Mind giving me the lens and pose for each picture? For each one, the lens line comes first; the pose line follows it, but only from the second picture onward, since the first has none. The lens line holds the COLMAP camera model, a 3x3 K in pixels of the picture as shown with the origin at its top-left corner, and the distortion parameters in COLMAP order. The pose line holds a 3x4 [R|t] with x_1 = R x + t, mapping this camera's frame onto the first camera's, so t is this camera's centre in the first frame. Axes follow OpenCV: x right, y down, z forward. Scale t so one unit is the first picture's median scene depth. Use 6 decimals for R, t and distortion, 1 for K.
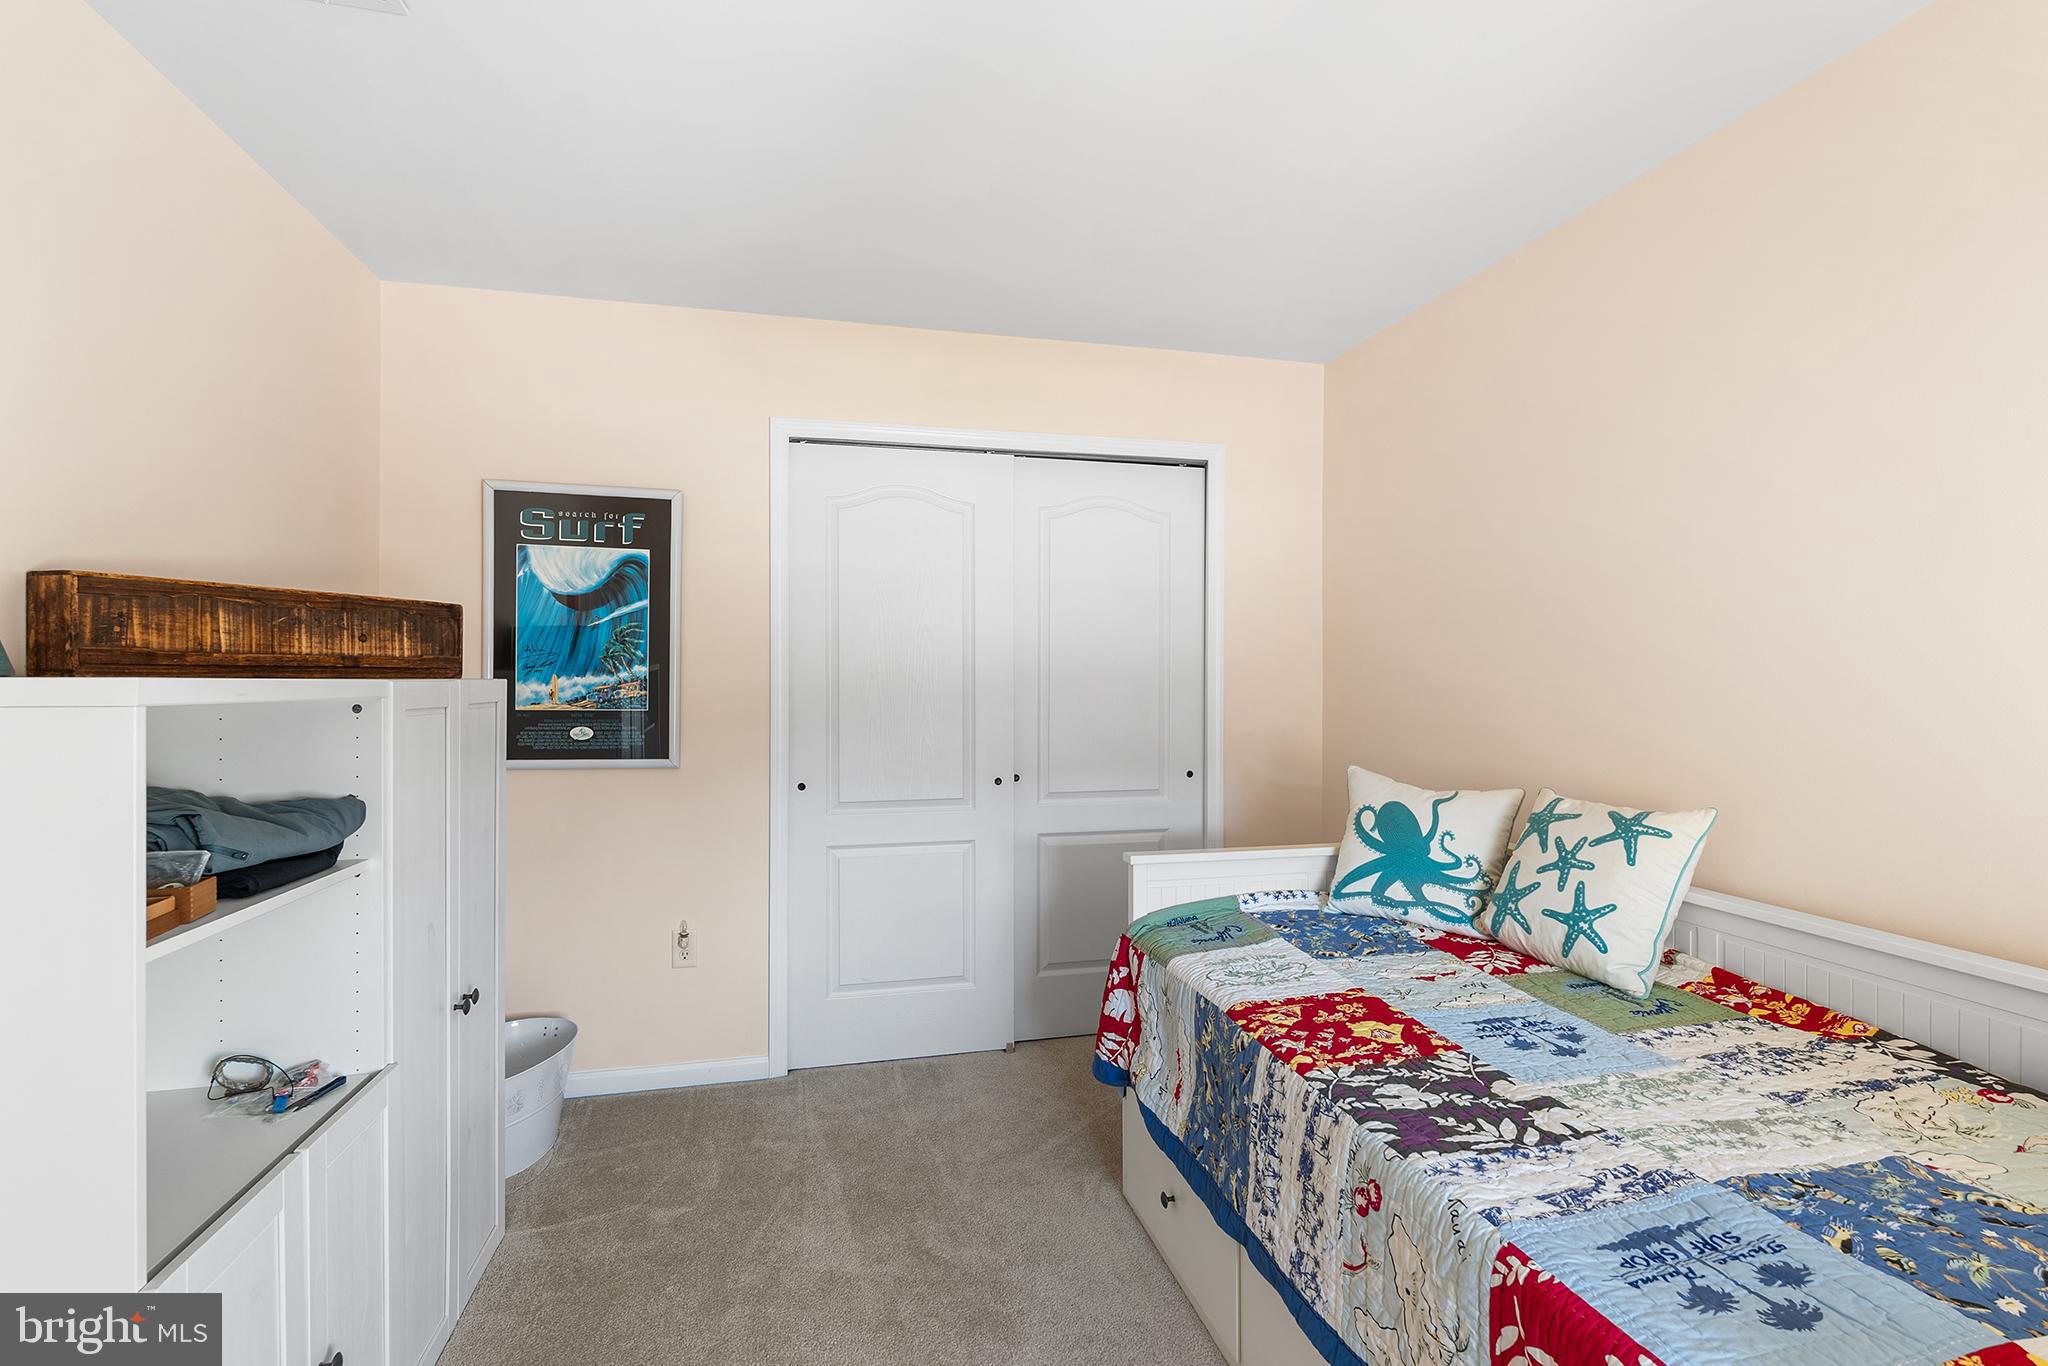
lens RADIAL K [[933.4, 0, 1028.3], [0, 933.4, 685.6], [0, 0, 1]] dist [-0.002805, 0.000709]
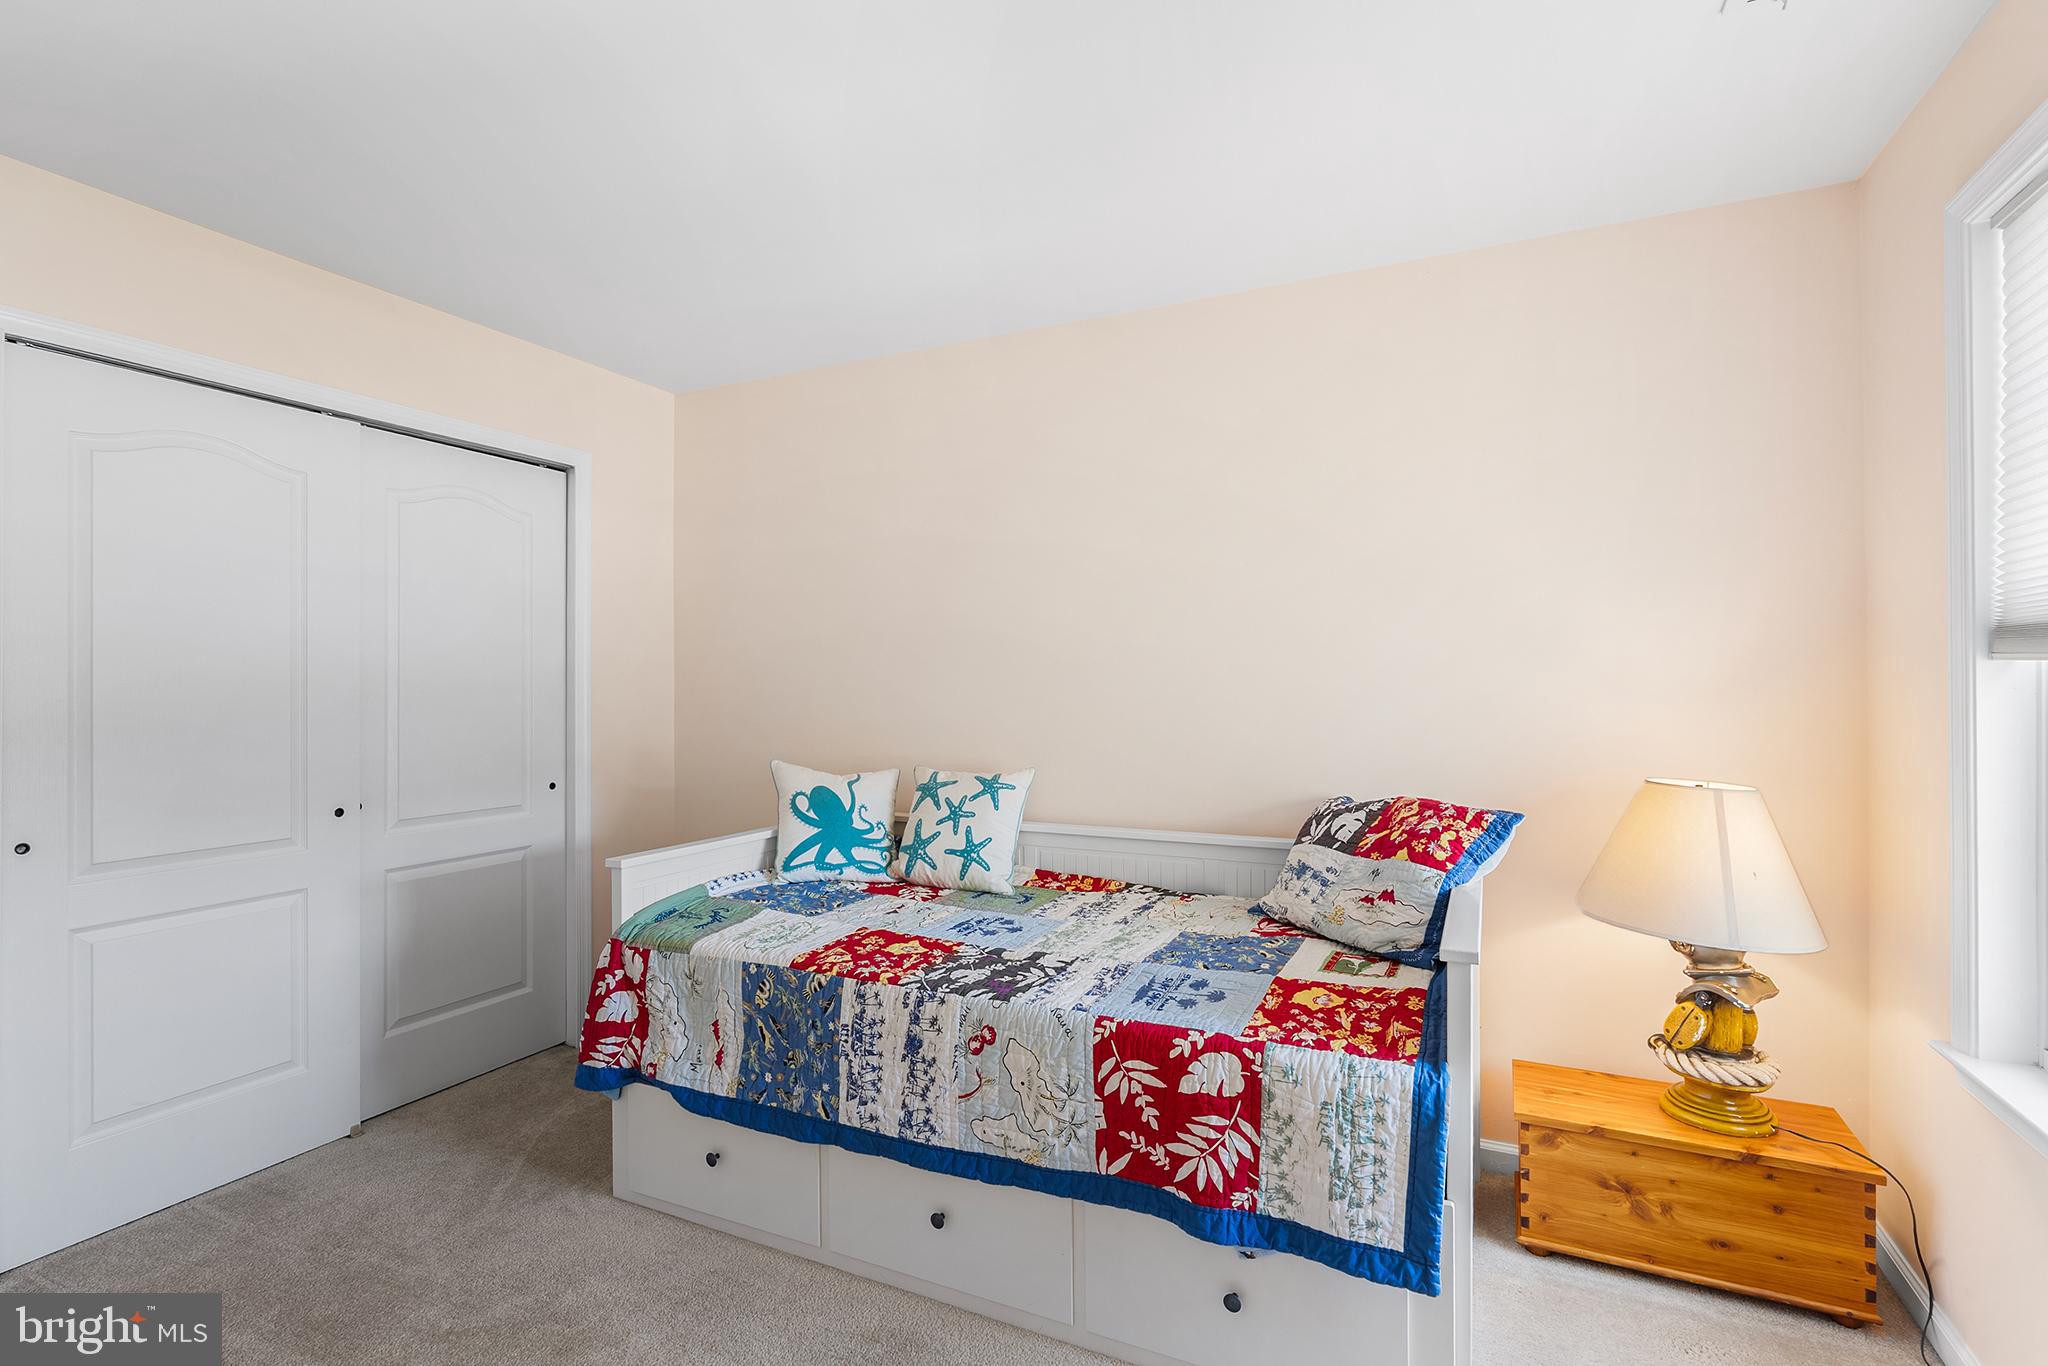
lens RADIAL K [[933.4, 0, 1032.6], [0, 933.4, 681.9], [0, 0, 1]] dist [-0.002805, 0.000709]
pose [[0.640797, -0.000775, 0.767710, -0.450314], [0.010645, 0.999912, -0.007876, -0.000139], [-0.767636, 0.013219, 0.640749, -0.004583]]
